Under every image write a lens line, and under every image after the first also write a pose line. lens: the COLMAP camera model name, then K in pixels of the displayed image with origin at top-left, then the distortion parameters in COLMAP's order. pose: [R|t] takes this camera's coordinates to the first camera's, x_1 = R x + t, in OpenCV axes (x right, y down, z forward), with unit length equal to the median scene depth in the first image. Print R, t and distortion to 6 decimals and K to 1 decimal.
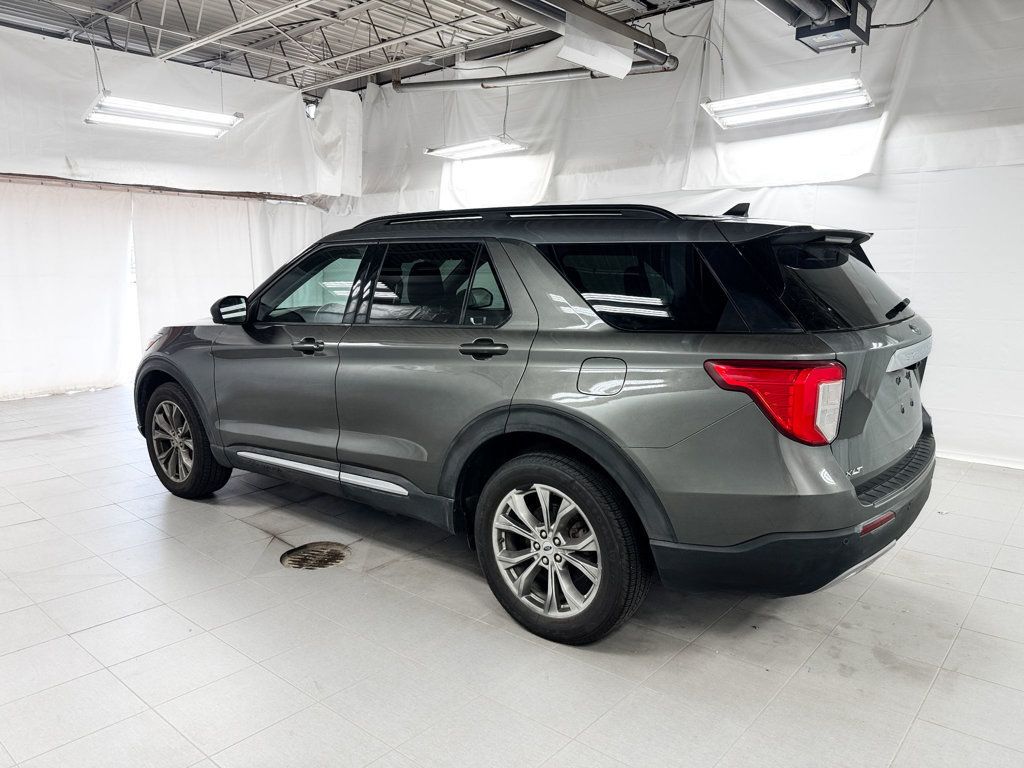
lens RADIAL K [[740.2, 0, 510.1], [0, 740.2, 384.8], [0, 0, 1]] dist [0.050337, -0.063850]
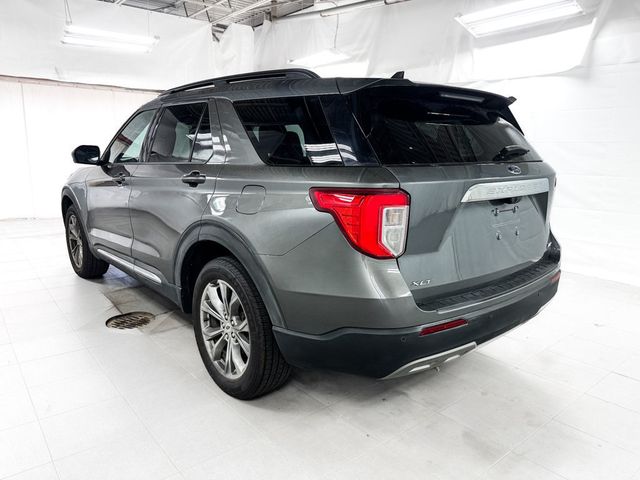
lens RADIAL K [[462.6, 0, 321.0], [0, 462.6, 237.0], [0, 0, 1]] dist [0.050337, -0.063850]
pose [[0.984020, 0.046278, -0.171942, 0.349092], [-0.041283, 0.998618, 0.032513, 0.020145], [0.173209, -0.024895, 0.984570, 0.191649]]
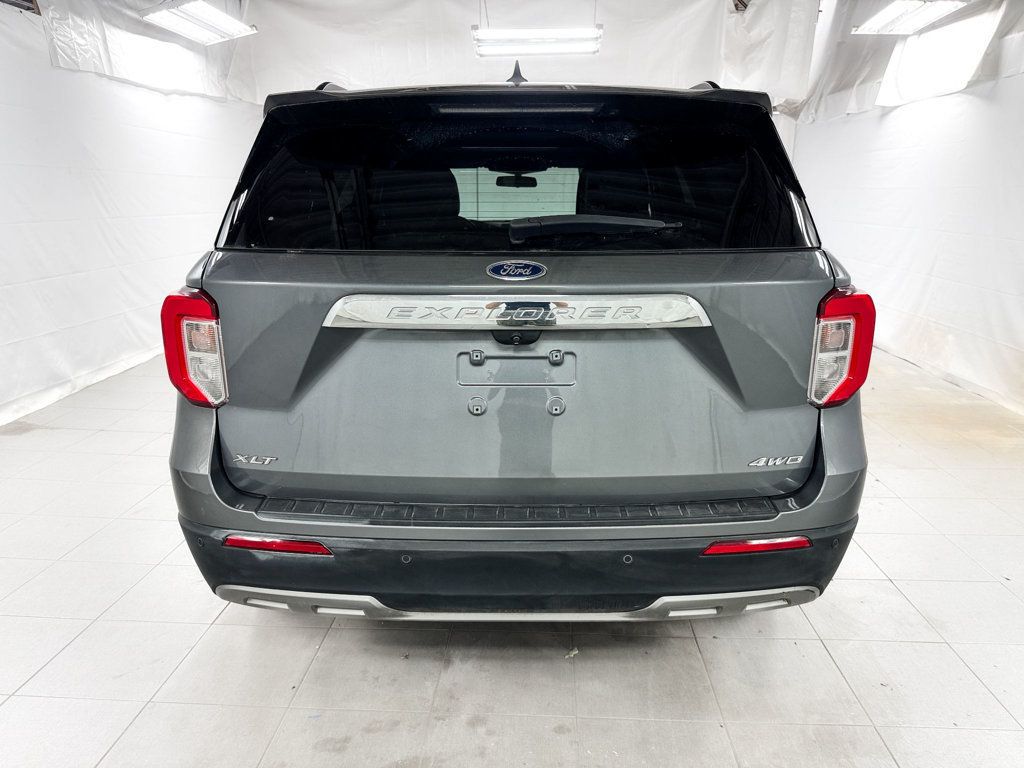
lens RADIAL K [[740.2, 0, 516.4], [0, 740.2, 390.7], [0, 0, 1]] dist [0.050337, -0.063850]
pose [[0.609267, 0.207950, -0.765212, 0.921115], [-0.129616, 0.978139, 0.162613, -0.072746], [0.782300, 0.000109, 0.622902, 0.626561]]
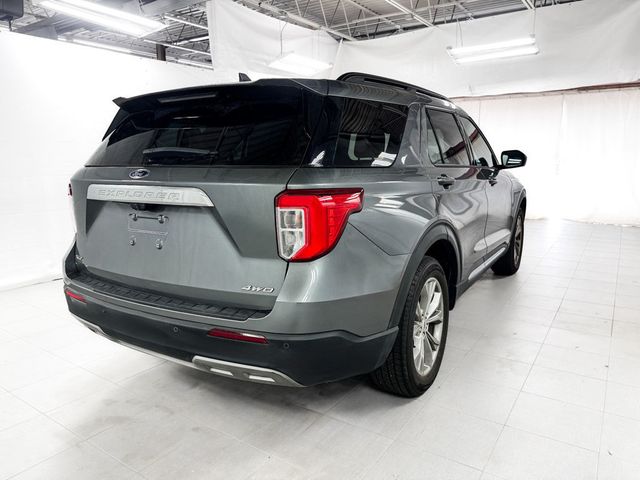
lens RADIAL K [[462.6, 0, 321.9], [0, 462.6, 237.7], [0, 0, 1]] dist [0.050337, -0.063850]
pose [[0.112695, 0.176589, -0.977812, 1.197925], [-0.150697, 0.975735, 0.158846, -0.125965], [0.982136, 0.129452, 0.136572, 1.116479]]
